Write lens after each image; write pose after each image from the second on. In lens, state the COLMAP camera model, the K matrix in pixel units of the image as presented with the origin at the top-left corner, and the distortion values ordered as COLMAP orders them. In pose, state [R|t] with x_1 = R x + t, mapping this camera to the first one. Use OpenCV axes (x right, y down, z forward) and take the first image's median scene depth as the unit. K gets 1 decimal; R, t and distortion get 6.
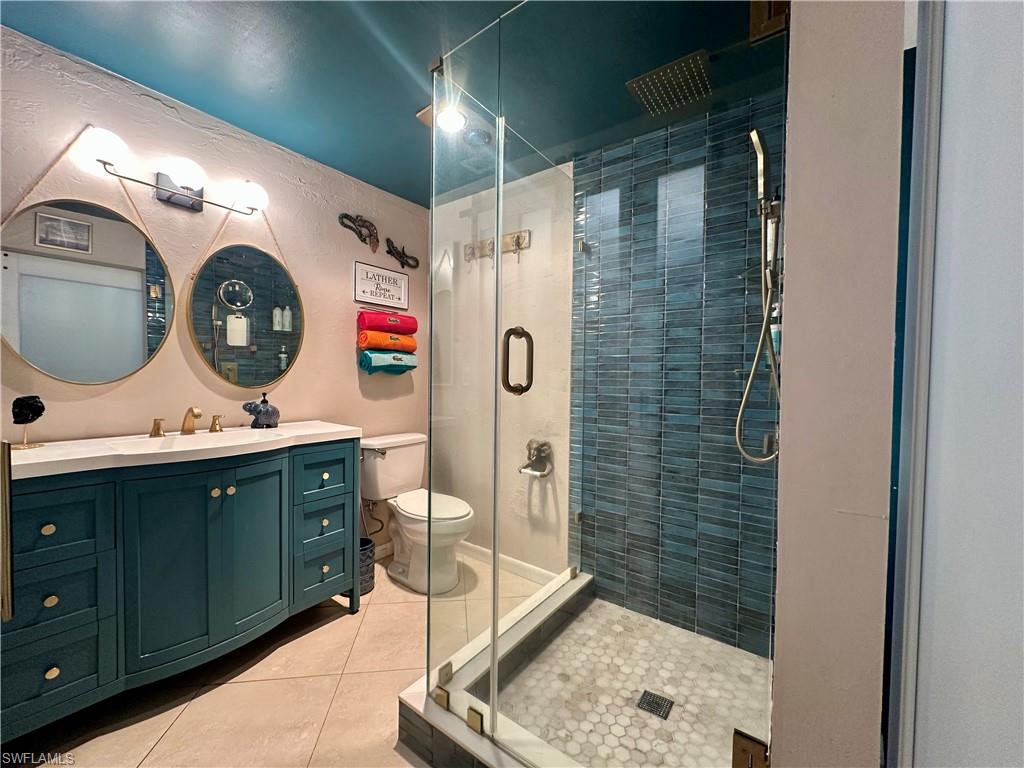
lens RADIAL K [[407.5, 0, 512.0], [0, 407.5, 384.2], [0, 0, 1]] dist [-0.012849, 0.000055]
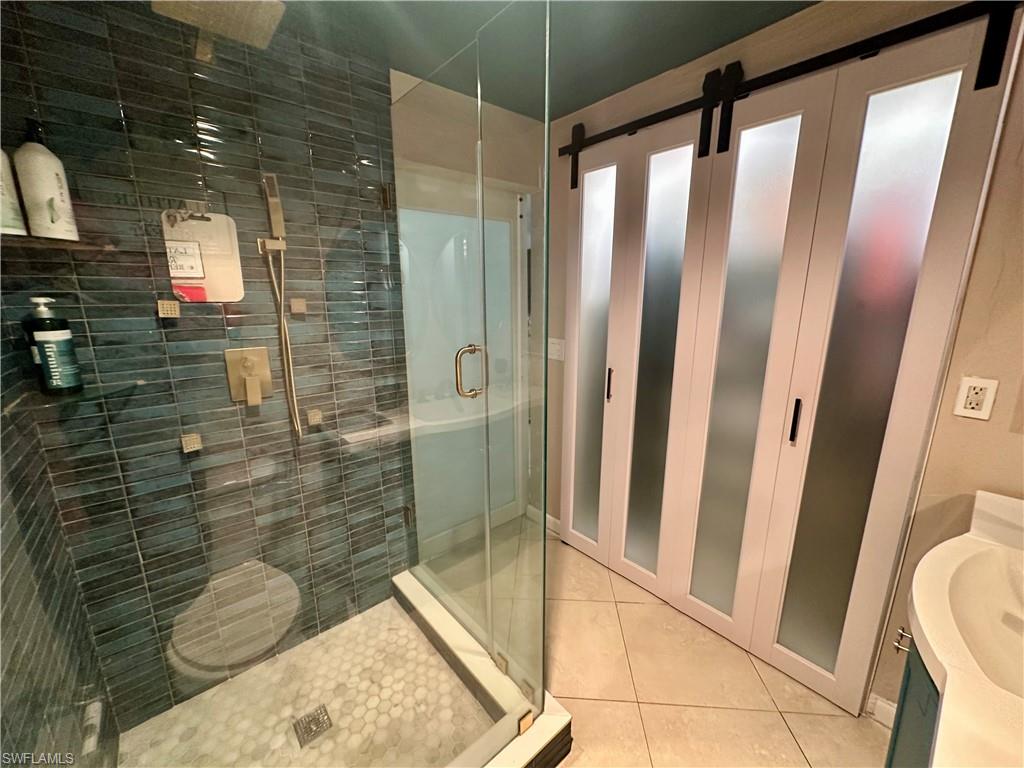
lens RADIAL K [[407.5, 0, 511.4], [0, 407.5, 385.0], [0, 0, 1]] dist [-0.012849, 0.000055]
pose [[-0.975747, -0.056370, 0.211520, -0.291283], [-0.002729, 0.969332, 0.245739, -0.261312], [-0.218885, 0.239202, -0.945977, 1.726129]]
